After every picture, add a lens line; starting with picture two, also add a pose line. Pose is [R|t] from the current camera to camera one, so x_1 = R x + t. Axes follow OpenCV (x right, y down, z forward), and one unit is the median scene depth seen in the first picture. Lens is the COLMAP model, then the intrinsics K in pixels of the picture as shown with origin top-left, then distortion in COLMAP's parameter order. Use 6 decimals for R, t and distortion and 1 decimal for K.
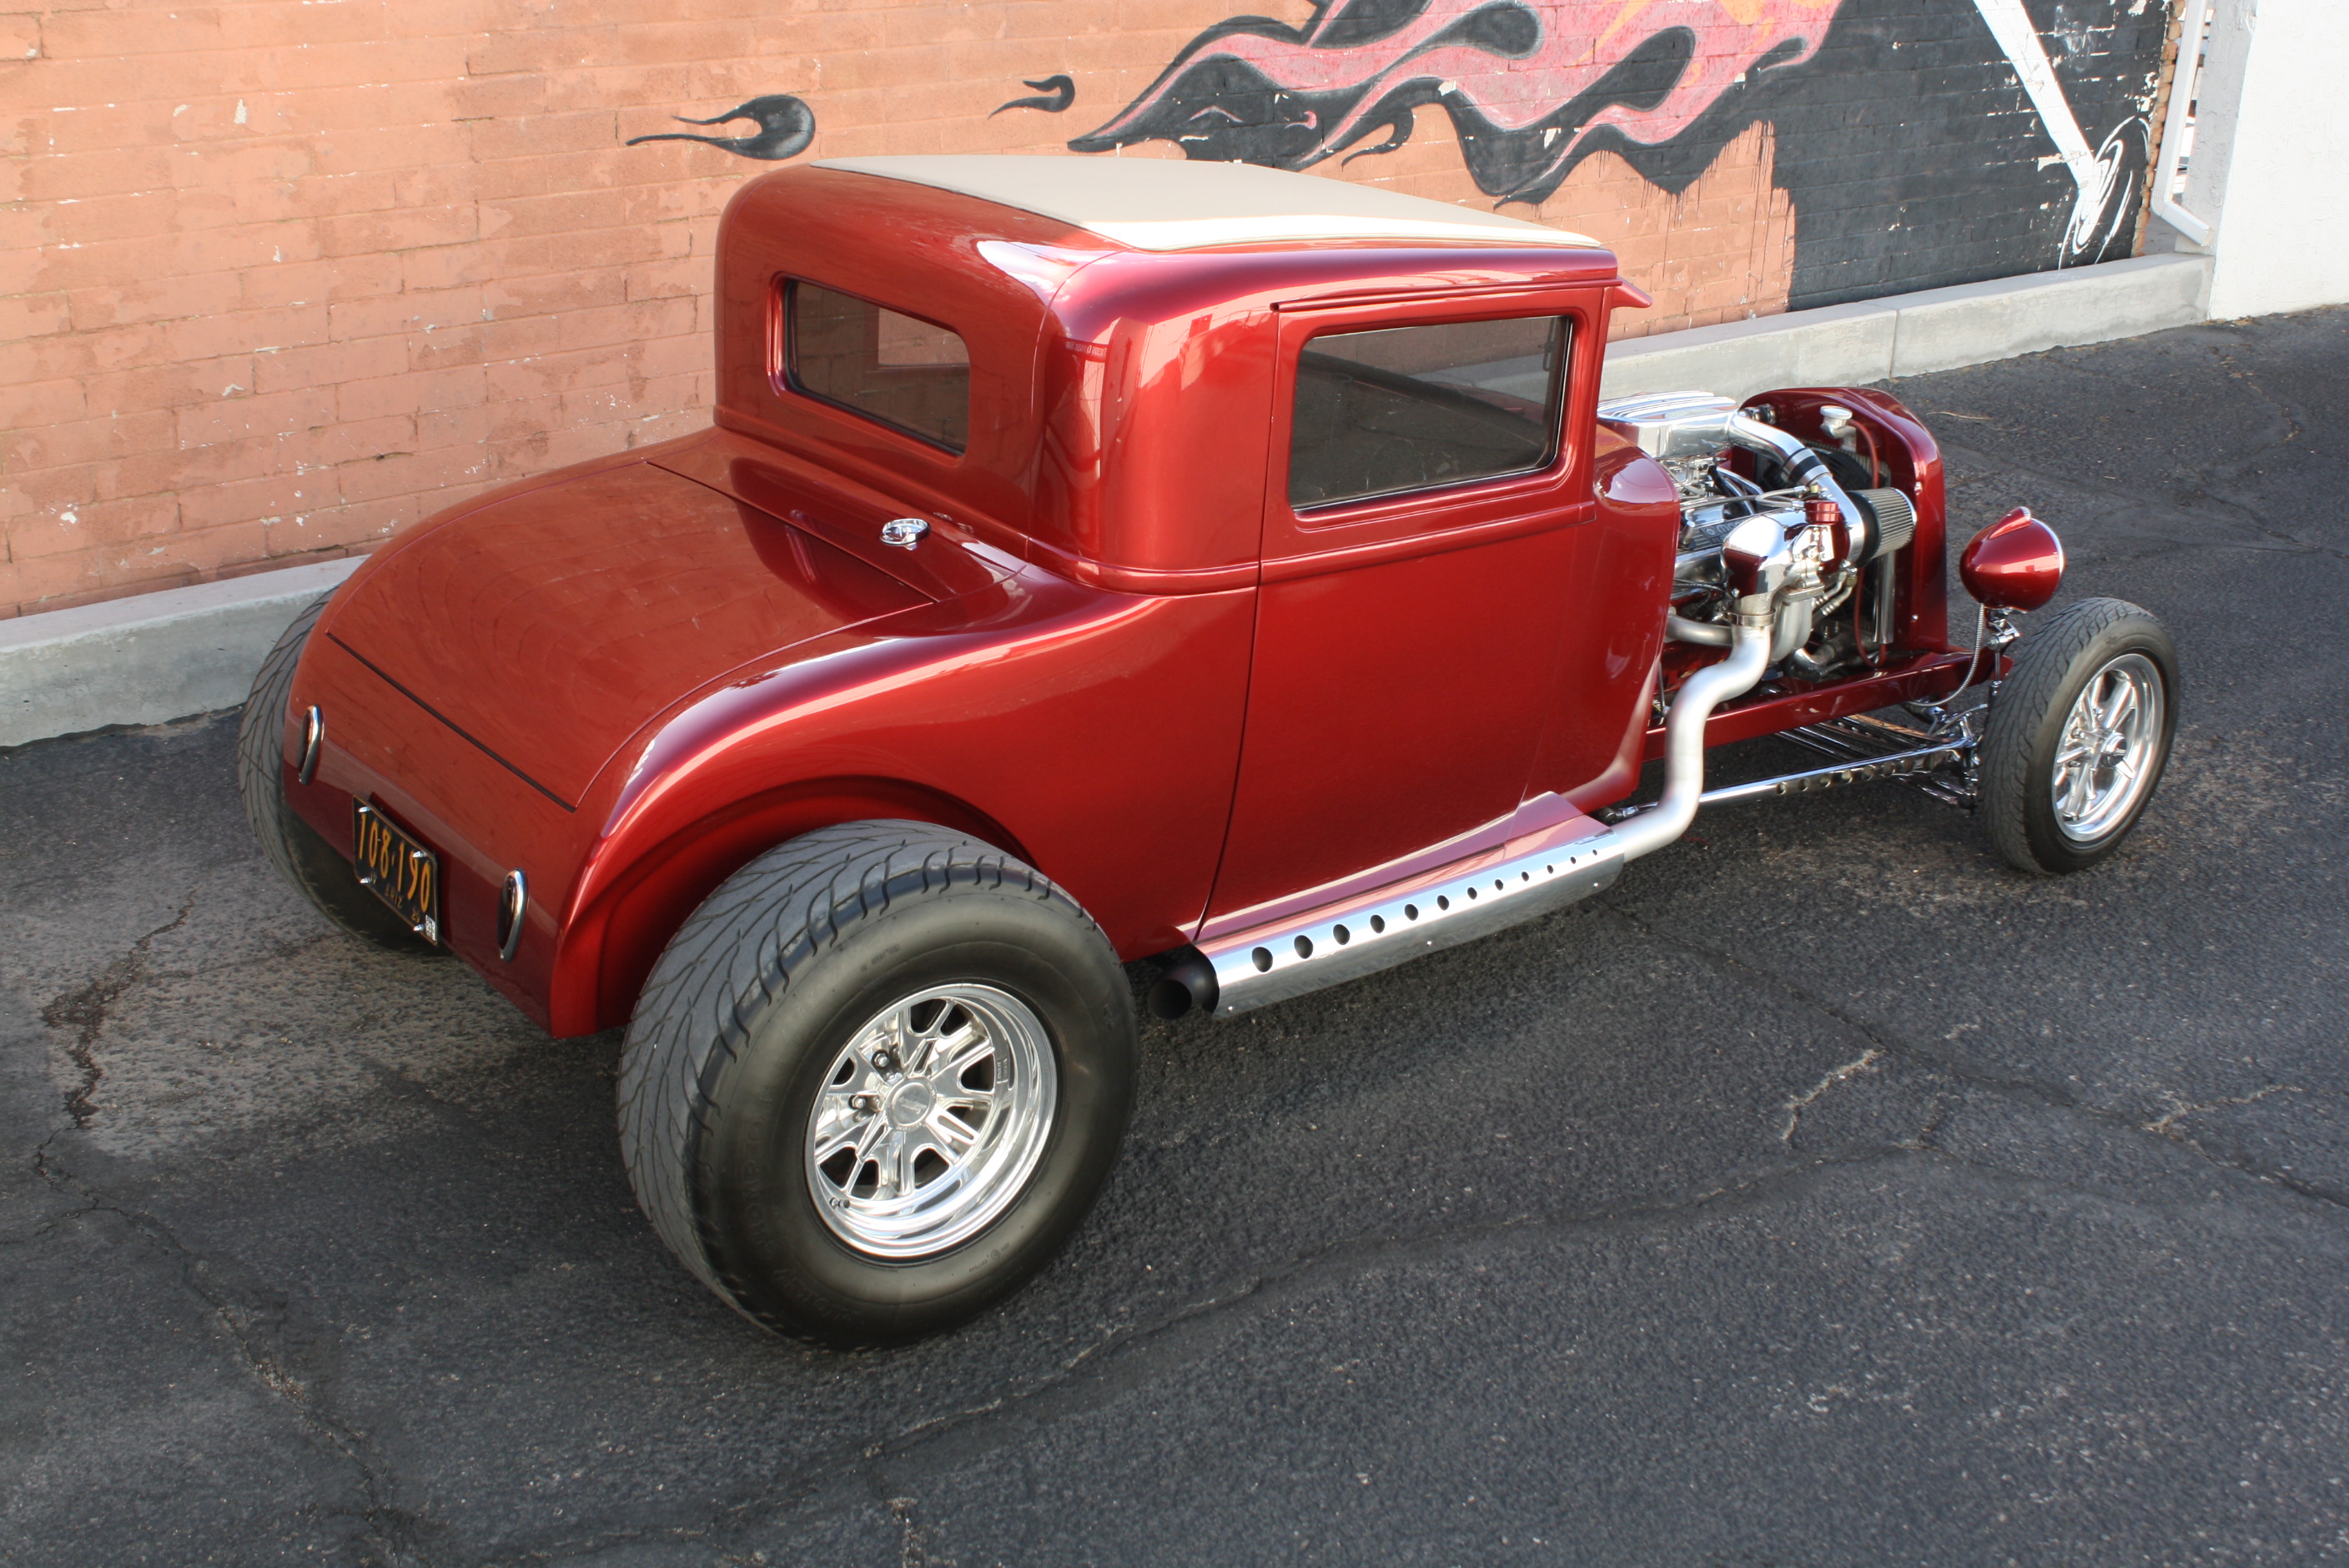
lens RADIAL K [[2676.7, 0, 1233.2], [0, 2676.7, 766.1], [0, 0, 1]] dist [-0.073308, 0.000000]
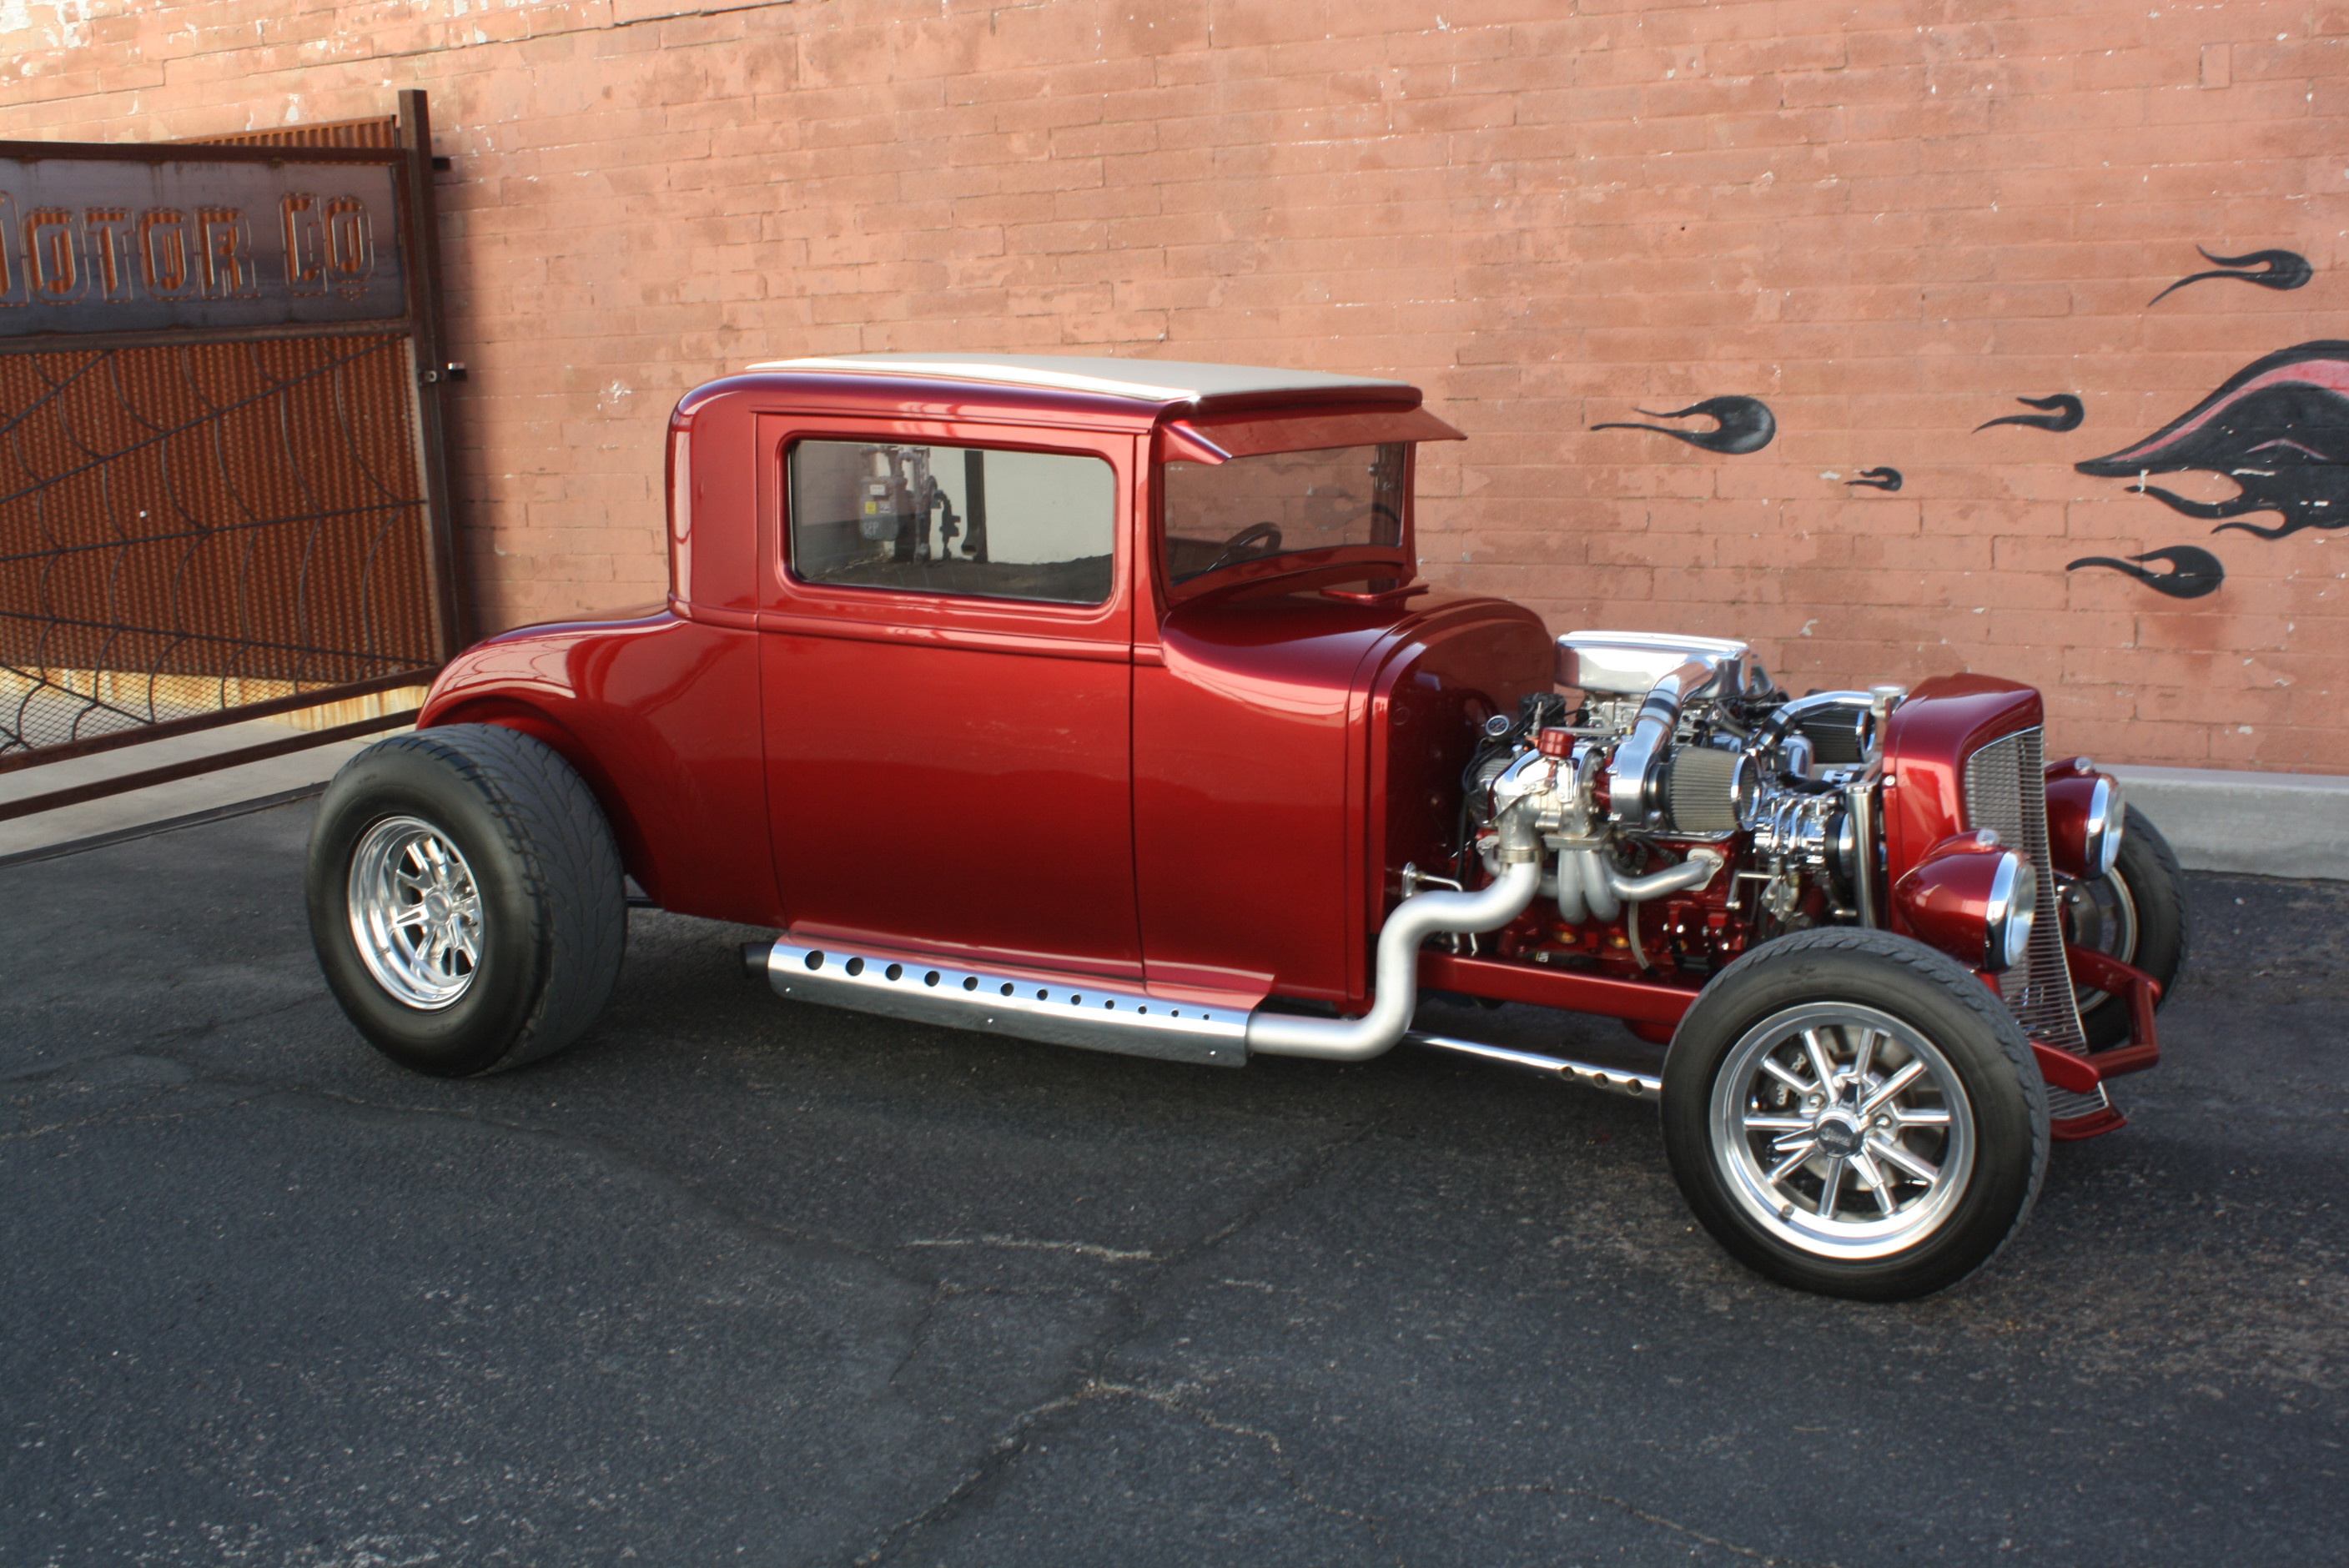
lens RADIAL K [[2481.0, 0, 1226.8], [0, 2481.0, 784.8], [0, 0, 1]] dist [-0.093557, 0.000000]
pose [[0.383668, 0.126915, -0.914709, 0.812717], [-0.294863, 0.955498, 0.008896, -0.050868], [0.875132, 0.266300, 0.404016, 0.509141]]
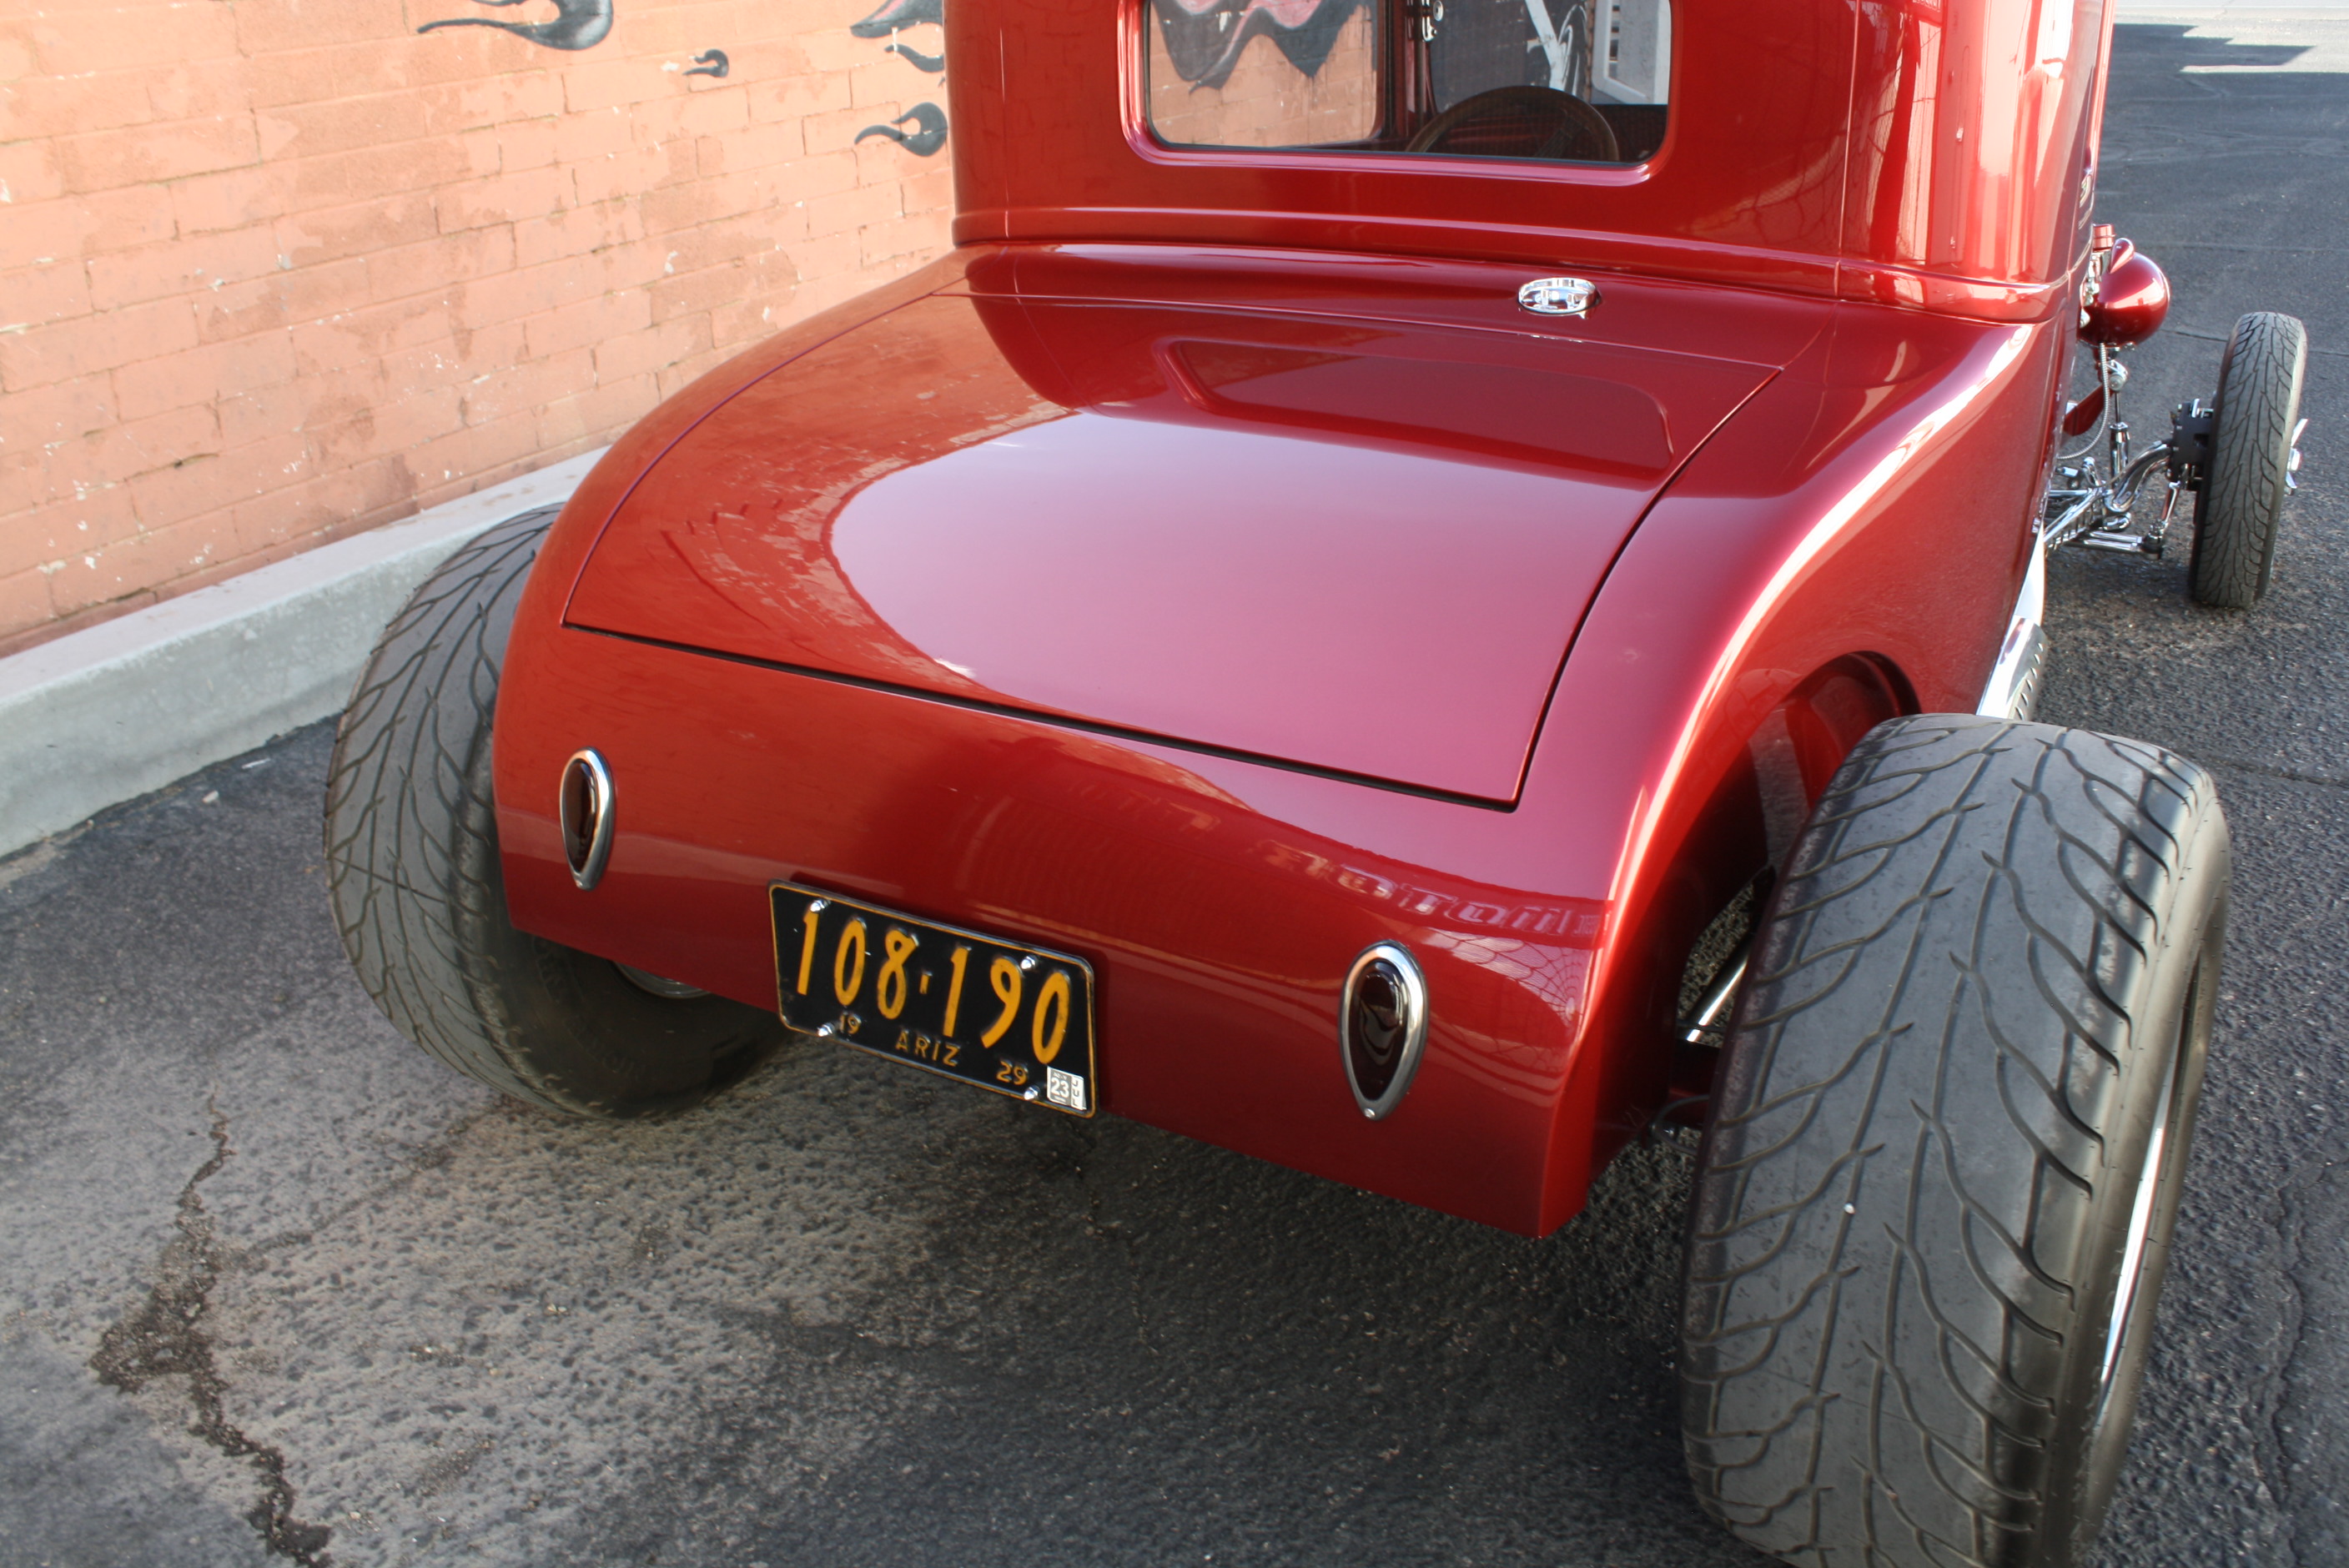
lens RADIAL K [[2086.1, 0, 1217.0], [0, 2086.1, 764.1], [0, 0, 1]] dist [-0.155803, 0.139544]
pose [[0.930043, -0.194048, 0.312033, -0.262777], [0.182945, 0.980987, 0.064775, -0.017351], [-0.318670, -0.003159, 0.947860, 0.393808]]
